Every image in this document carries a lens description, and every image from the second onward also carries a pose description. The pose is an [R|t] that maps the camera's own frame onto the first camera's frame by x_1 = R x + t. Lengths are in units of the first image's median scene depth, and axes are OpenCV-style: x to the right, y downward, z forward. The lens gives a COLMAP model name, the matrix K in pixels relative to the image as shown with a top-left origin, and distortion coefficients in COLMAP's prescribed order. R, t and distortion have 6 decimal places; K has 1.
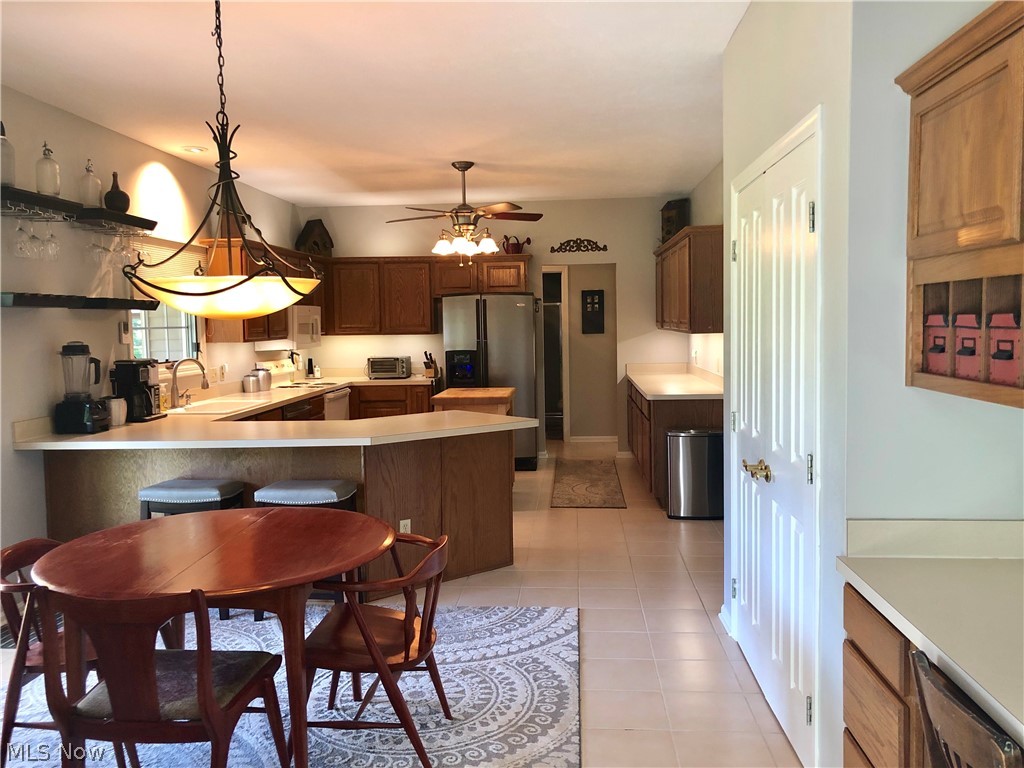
lens RADIAL K [[823.5, 0, 512.0], [0, 823.5, 384.0], [0, 0, 1]] dist [0.112630, 0.001085]
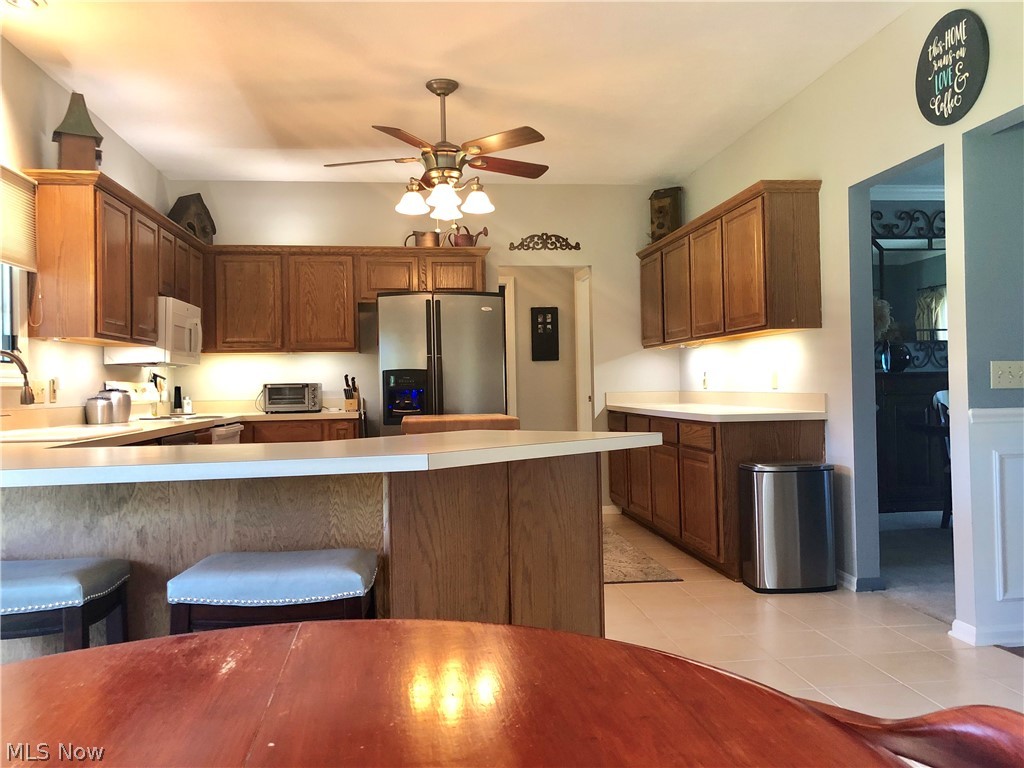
lens RADIAL K [[823.4, 0, 514.5], [0, 823.4, 389.7], [0, 0, 1]] dist [0.002853, 0.047030]
pose [[0.979694, 0.000147, 0.200499, -0.107995], [0.015368, 0.997003, -0.075823, 0.032074], [-0.199909, 0.077365, 0.976755, 0.263586]]
